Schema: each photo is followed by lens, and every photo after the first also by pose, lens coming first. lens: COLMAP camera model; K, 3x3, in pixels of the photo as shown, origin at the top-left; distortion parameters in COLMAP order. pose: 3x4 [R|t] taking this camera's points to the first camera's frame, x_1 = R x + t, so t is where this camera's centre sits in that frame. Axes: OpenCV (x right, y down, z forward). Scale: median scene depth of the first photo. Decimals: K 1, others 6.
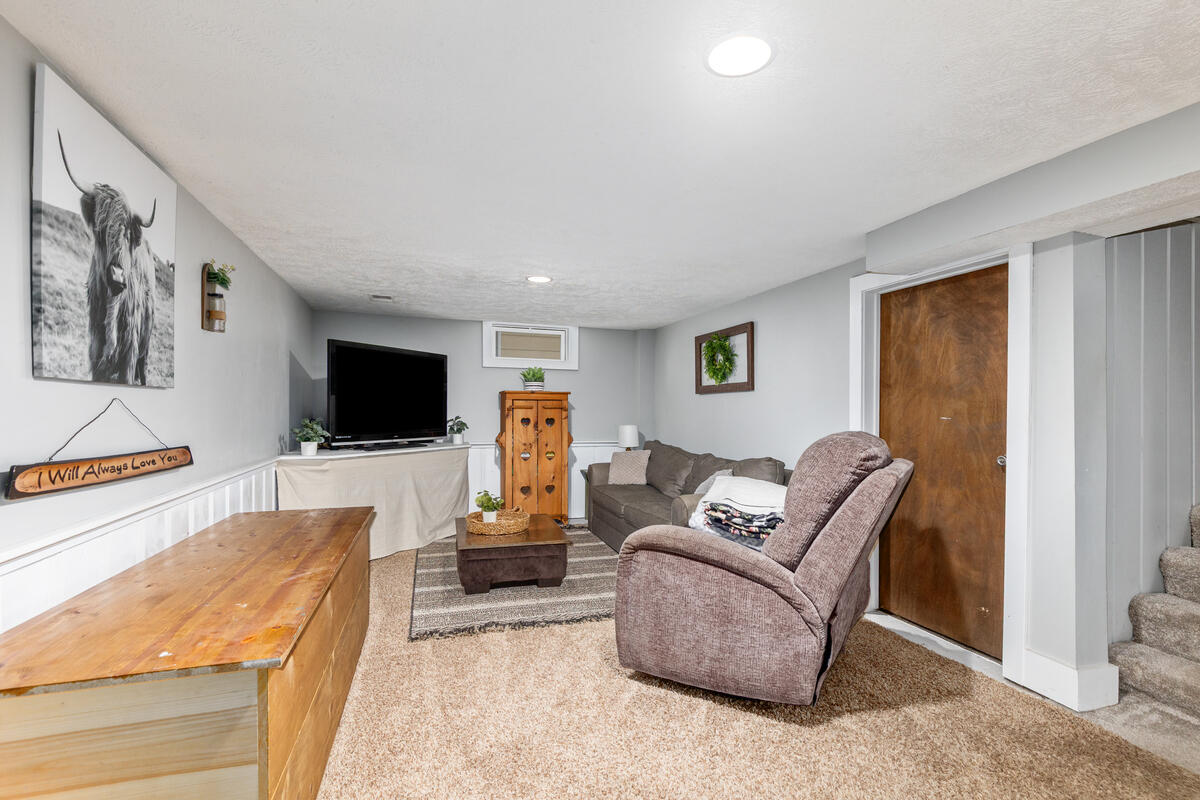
lens RADIAL K [[546.6, 0, 605.4], [0, 546.6, 408.7], [0, 0, 1]] dist [0.002295, -0.000642]
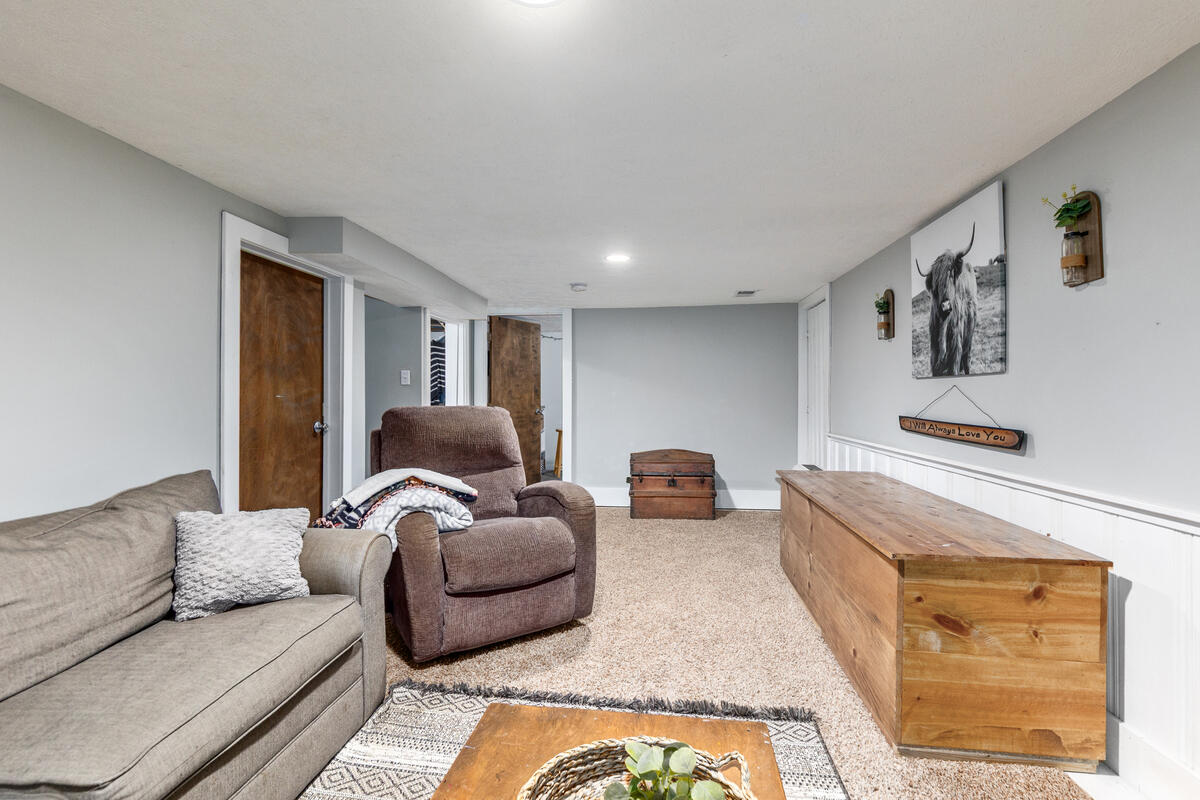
lens RADIAL K [[546.6, 0, 603.0], [0, 546.6, 396.1], [0, 0, 1]] dist [0.002295, -0.000642]
pose [[-0.917142, -0.007073, 0.398498, -0.567685], [-0.009202, 0.999952, -0.003430, 0.022734], [-0.398455, -0.006813, -0.917163, 2.566814]]
